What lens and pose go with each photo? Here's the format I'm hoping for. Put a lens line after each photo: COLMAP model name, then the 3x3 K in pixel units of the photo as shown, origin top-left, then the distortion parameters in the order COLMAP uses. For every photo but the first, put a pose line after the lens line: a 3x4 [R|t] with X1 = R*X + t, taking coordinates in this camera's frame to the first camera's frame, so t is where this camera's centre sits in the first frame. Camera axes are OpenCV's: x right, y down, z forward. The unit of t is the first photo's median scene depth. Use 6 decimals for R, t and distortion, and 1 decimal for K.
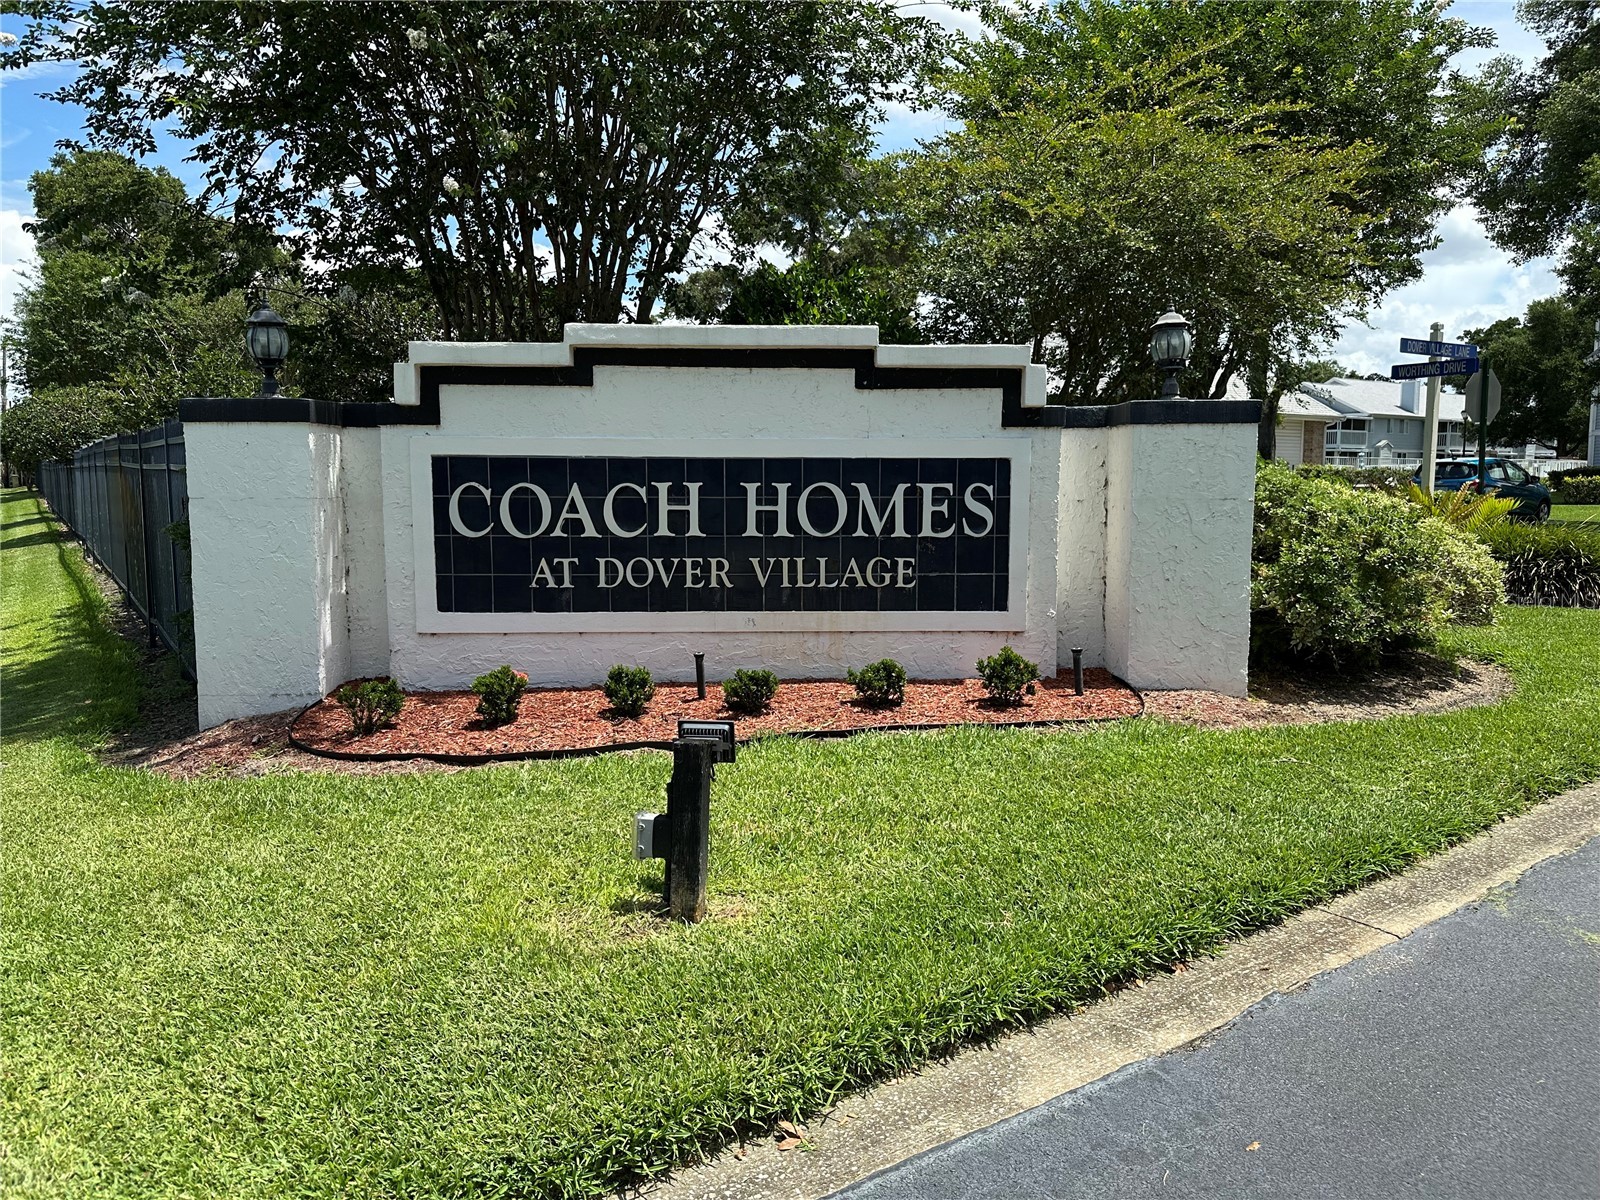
lens RADIAL K [[1132.2, 0, 804.1], [0, 1132.2, 593.8], [0, 0, 1]] dist [0.022443, -0.004690]
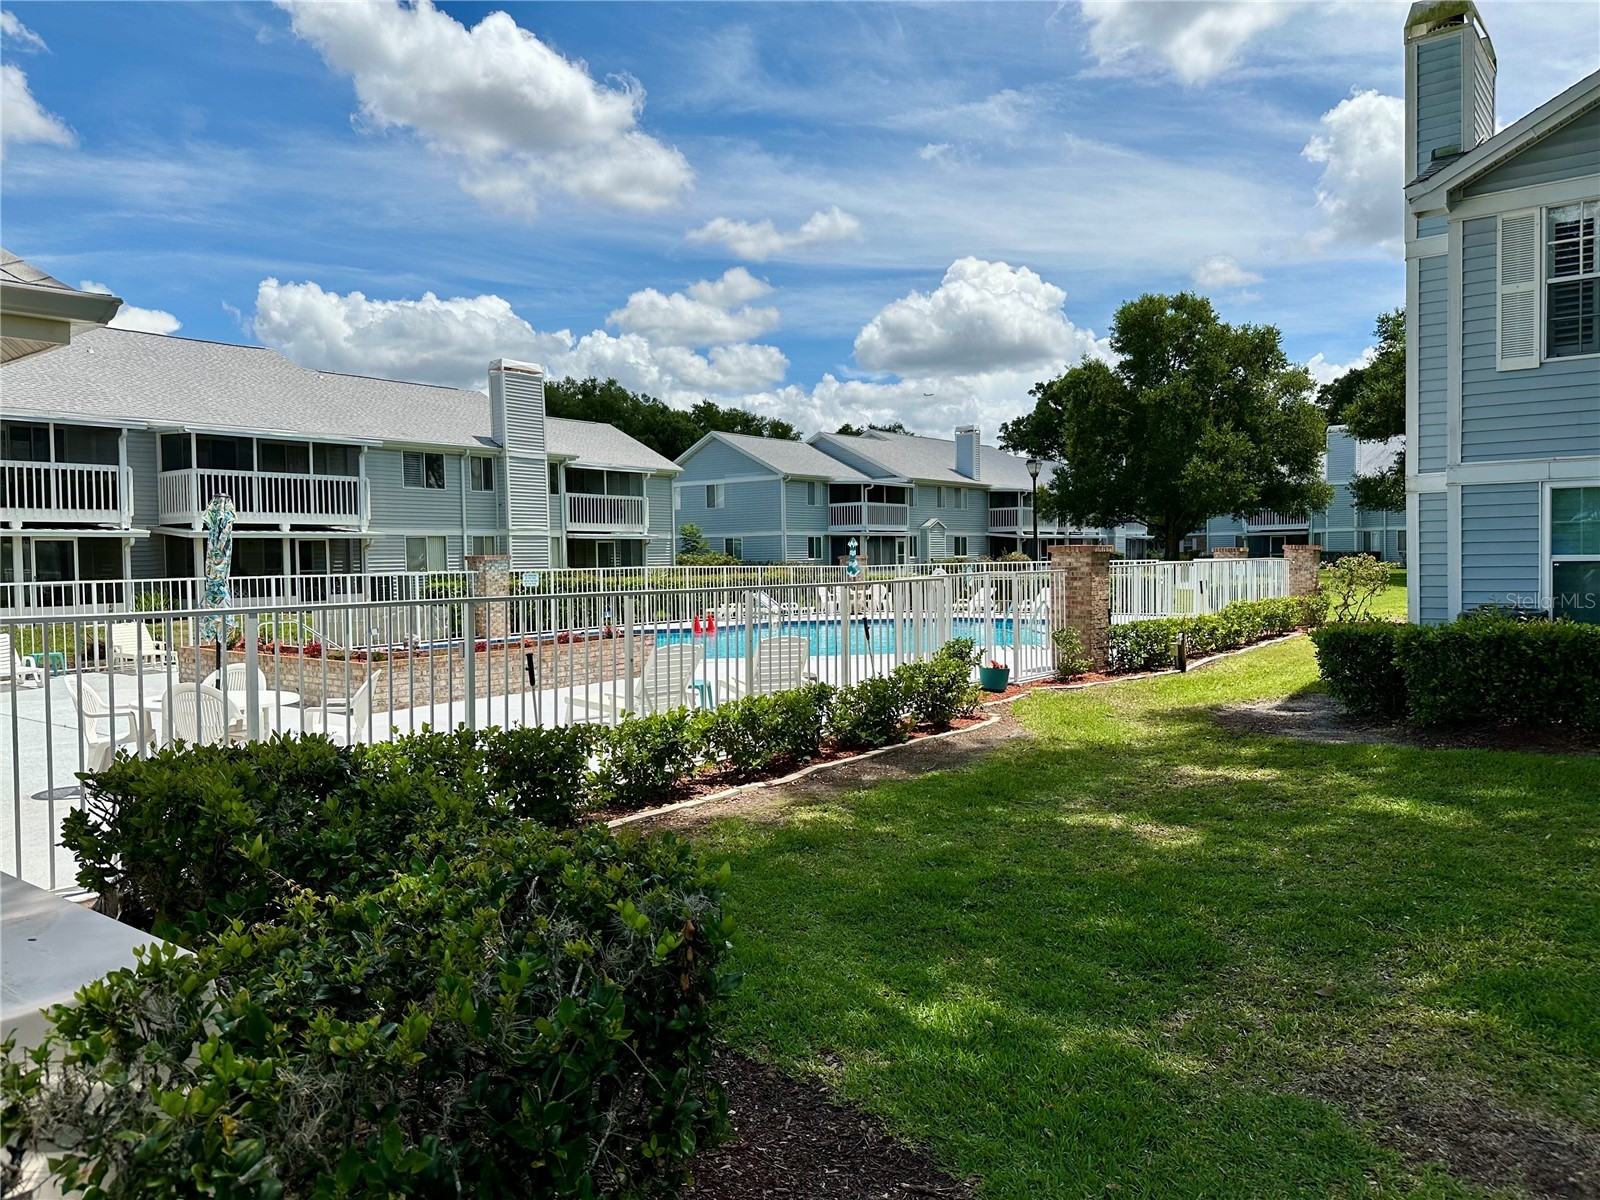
lens RADIAL K [[1132.2, 0, 798.8], [0, 1132.2, 599.8], [0, 0, 1]] dist [0.022443, -0.004690]
pose [[0.954383, -0.028294, 0.297241, 0.238925], [0.048375, 0.997000, -0.060418, -0.052428], [-0.294640, 0.072041, 0.952889, 0.402853]]
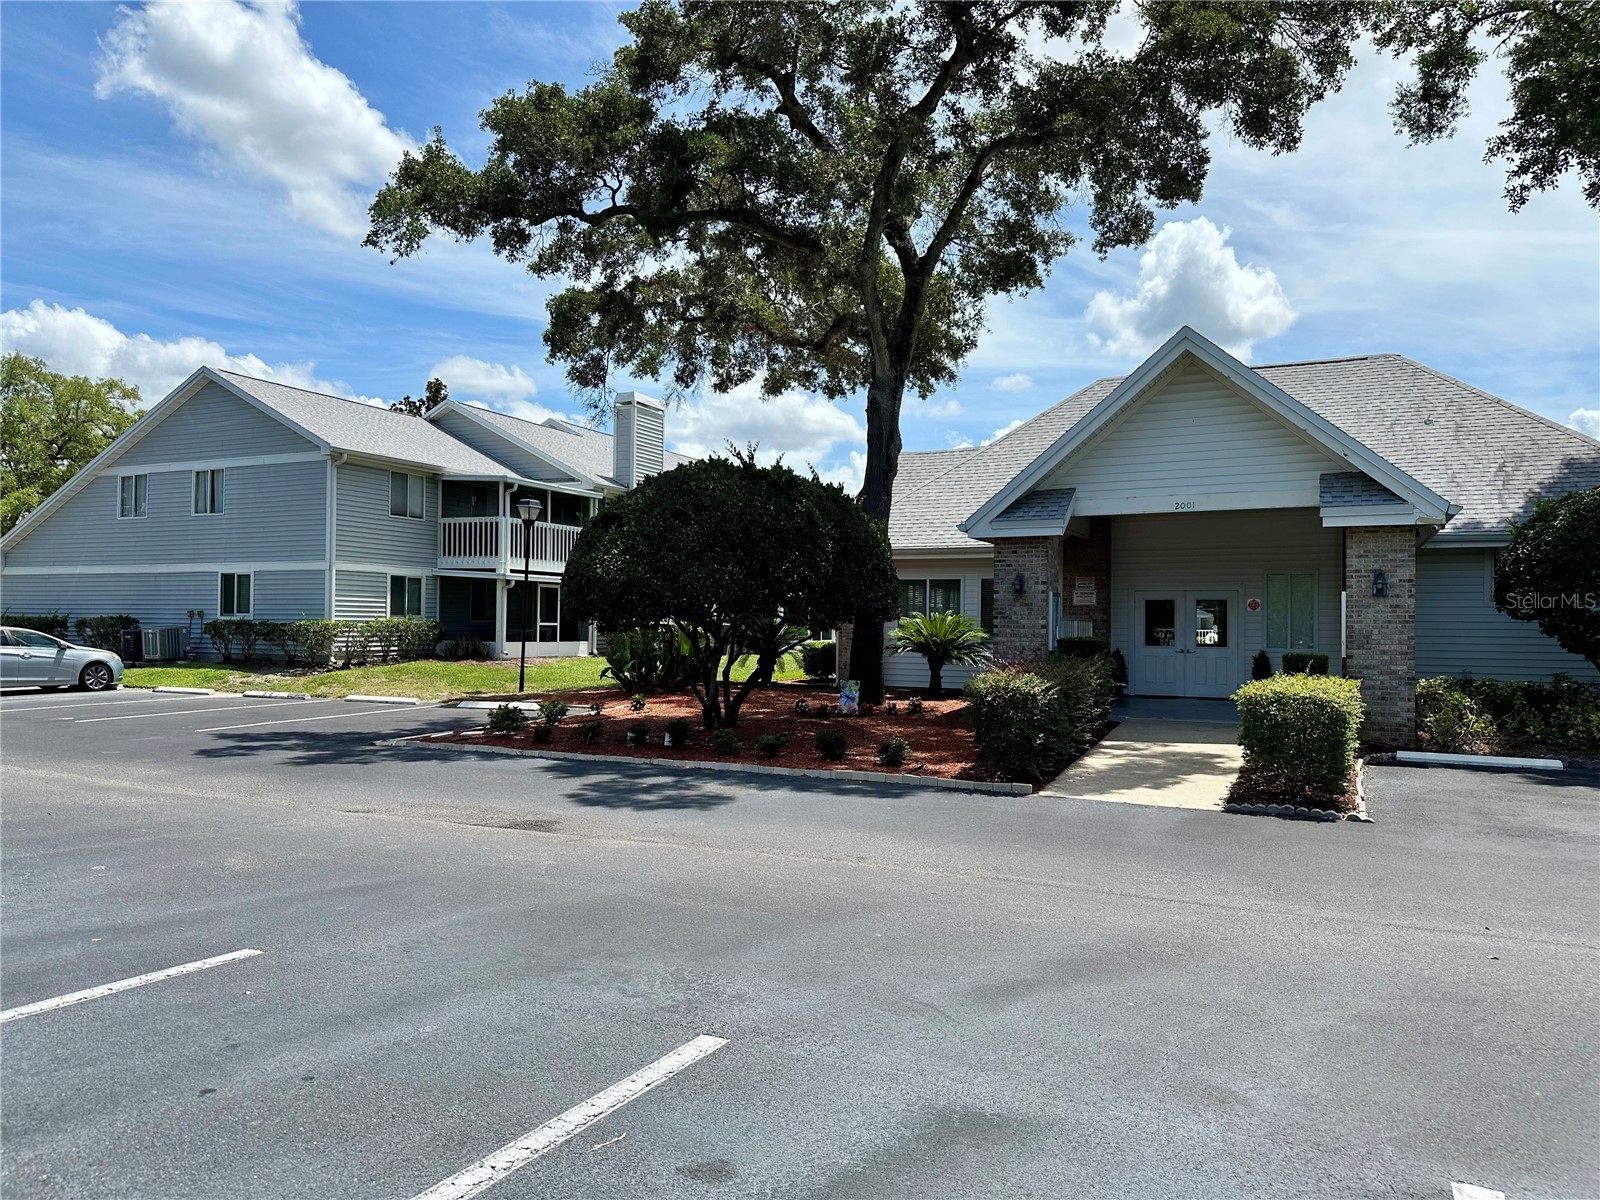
lens RADIAL K [[1132.2, 0, 799.0], [0, 1132.2, 606.1], [0, 0, 1]] dist [0.022443, -0.004690]
pose [[0.869895, 0.009365, 0.493148, 0.371602], [0.046392, 0.993834, -0.100707, -0.076642], [-0.491050, 0.110483, 0.864097, 0.651089]]
